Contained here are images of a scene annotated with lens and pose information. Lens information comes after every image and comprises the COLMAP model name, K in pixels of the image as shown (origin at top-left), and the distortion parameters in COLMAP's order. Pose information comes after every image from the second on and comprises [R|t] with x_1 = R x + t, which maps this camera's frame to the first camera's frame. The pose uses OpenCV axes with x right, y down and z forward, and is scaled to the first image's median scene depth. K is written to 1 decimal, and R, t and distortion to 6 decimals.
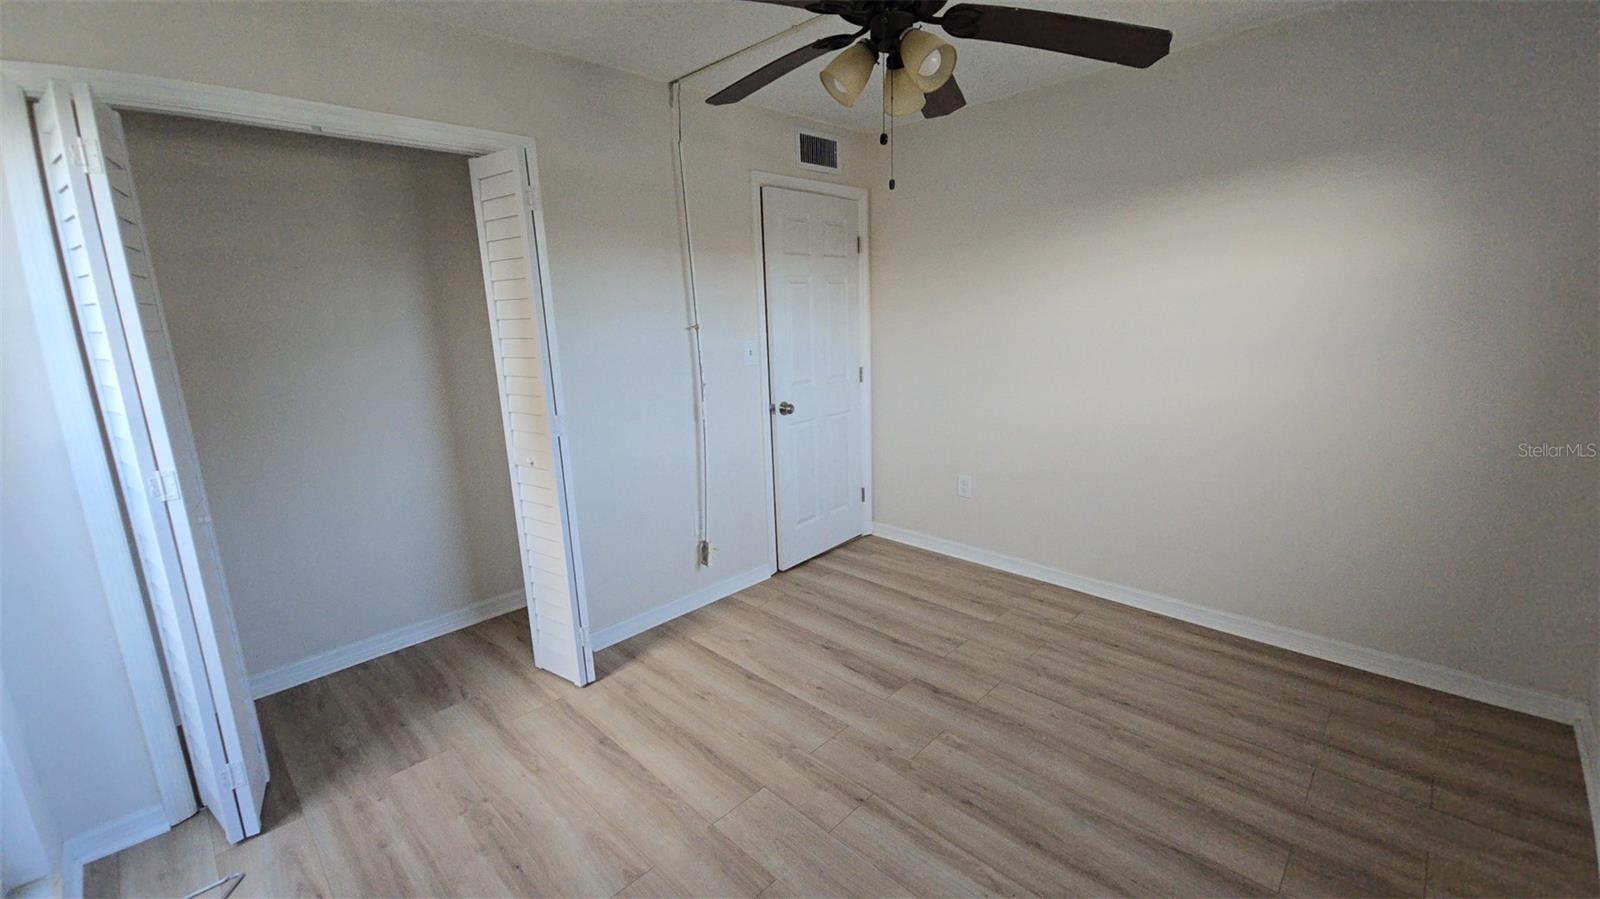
lens RADIAL K [[663.8, 0, 792.1], [0, 663.8, 447.3], [0, 0, 1]] dist [-0.000740, -0.000043]
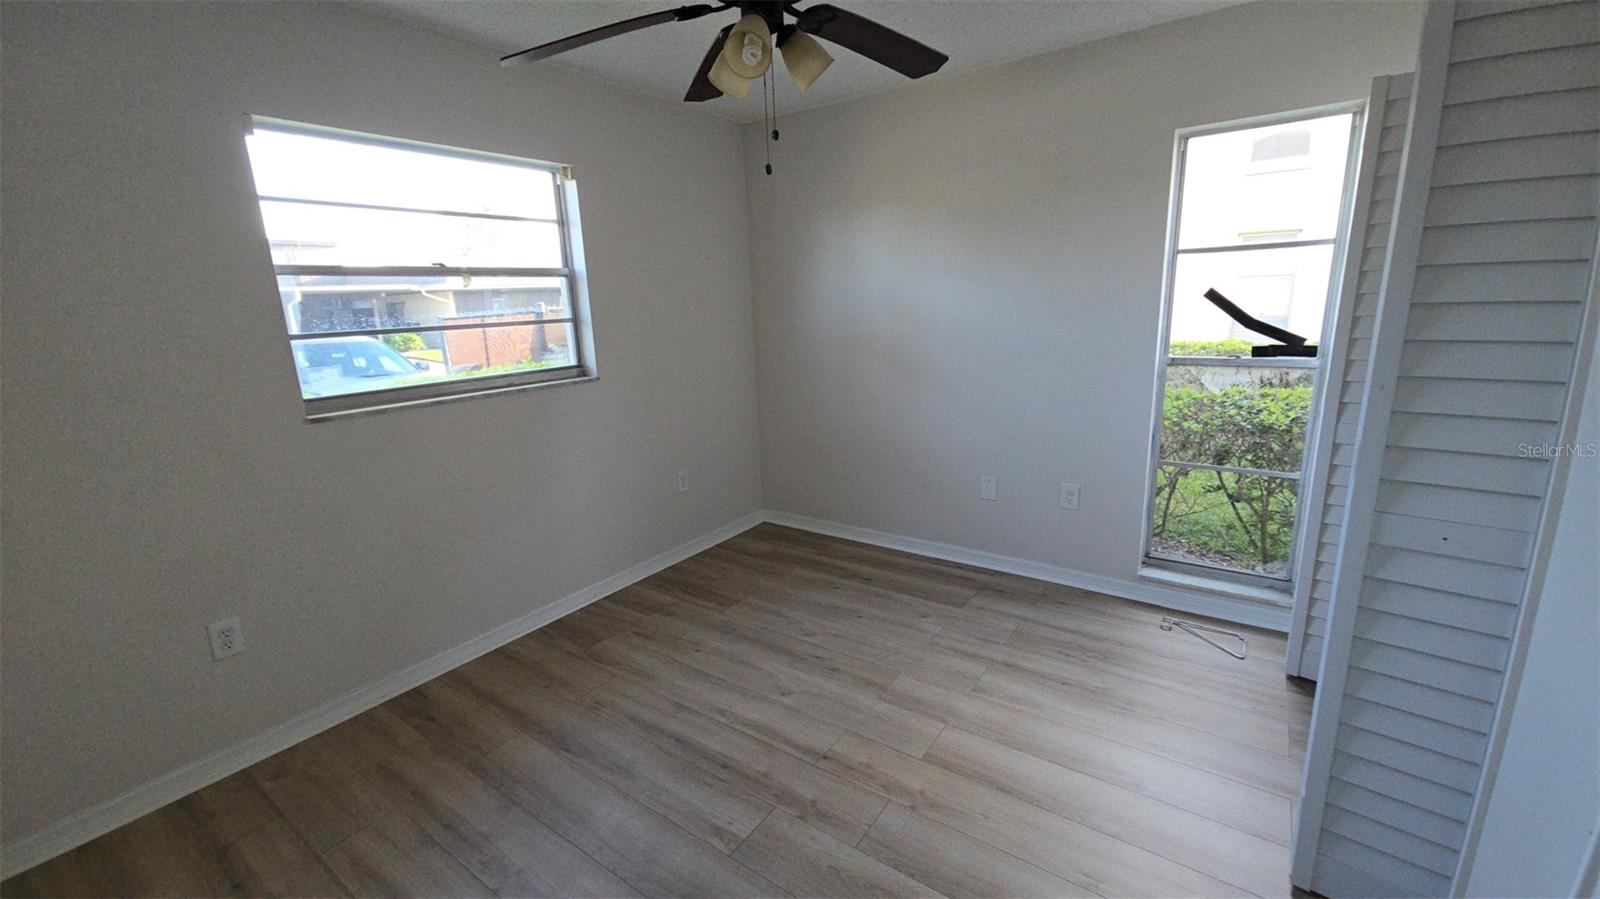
lens RADIAL K [[663.8, 0, 792.1], [0, 663.8, 447.3], [0, 0, 1]] dist [-0.000740, -0.000043]
pose [[-0.985438, 0.099529, -0.137859, 0.262496], [0.030853, 0.901989, 0.430656, -0.389670], [0.167210, 0.420131, -0.891925, 1.793994]]
